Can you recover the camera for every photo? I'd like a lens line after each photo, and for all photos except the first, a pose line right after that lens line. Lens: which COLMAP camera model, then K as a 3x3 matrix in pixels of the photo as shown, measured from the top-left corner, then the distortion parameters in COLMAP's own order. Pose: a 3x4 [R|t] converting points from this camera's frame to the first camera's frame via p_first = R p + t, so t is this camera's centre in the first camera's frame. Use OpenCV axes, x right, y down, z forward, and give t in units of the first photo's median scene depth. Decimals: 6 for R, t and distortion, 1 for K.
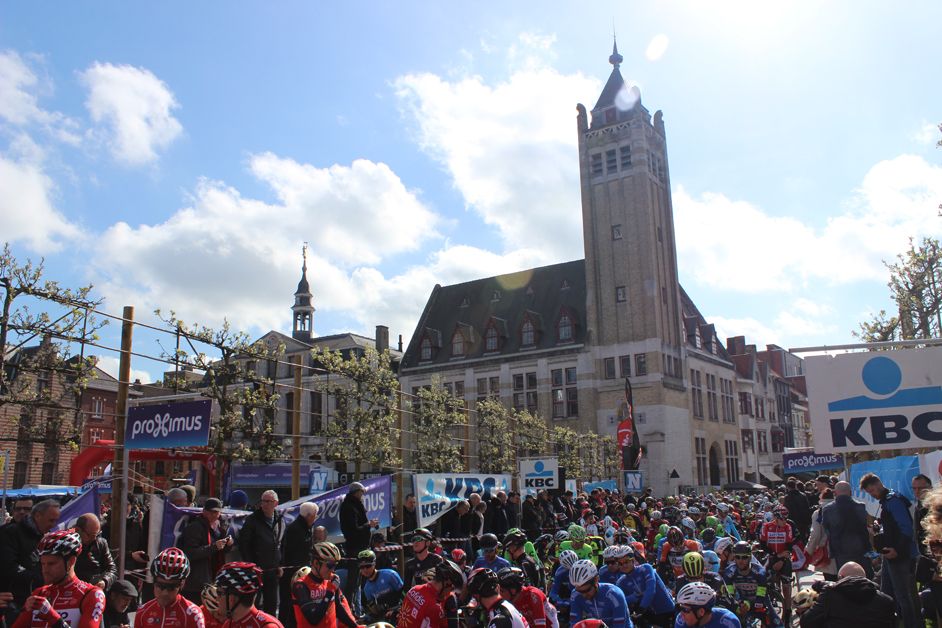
lens RADIAL K [[778.3, 0, 477.5], [0, 778.3, 319.1], [0, 0, 1]] dist [-0.171479, 0.153930]
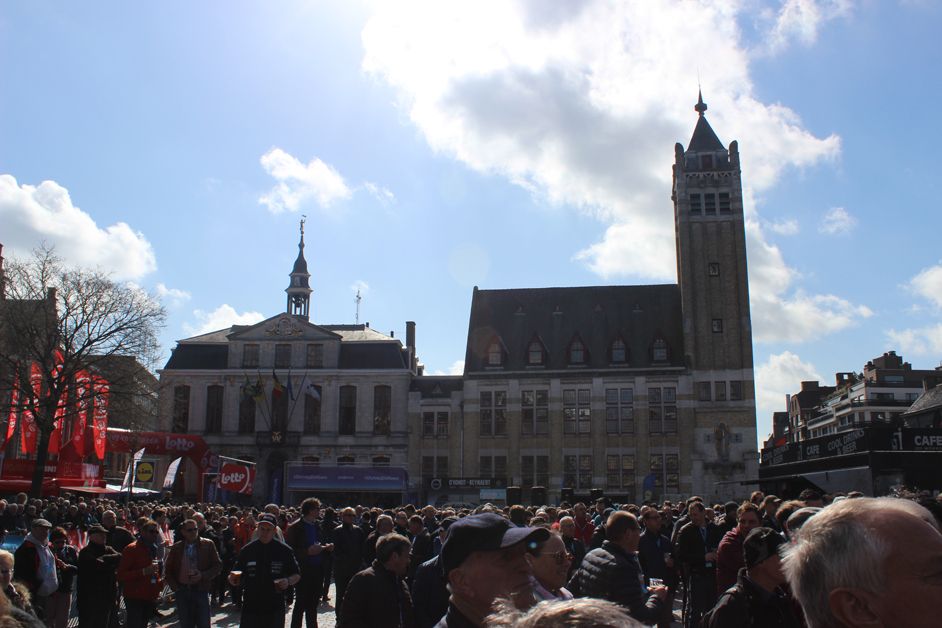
lens RADIAL K [[884.5, 0, 474.8], [0, 884.5, 314.2], [0, 0, 1]] dist [-0.106042, 0.000000]
pose [[0.900907, 0.122451, 0.416380, -0.638524], [-0.117326, 0.992367, -0.037985, 0.038832], [-0.417853, -0.014631, 0.908397, 0.000555]]
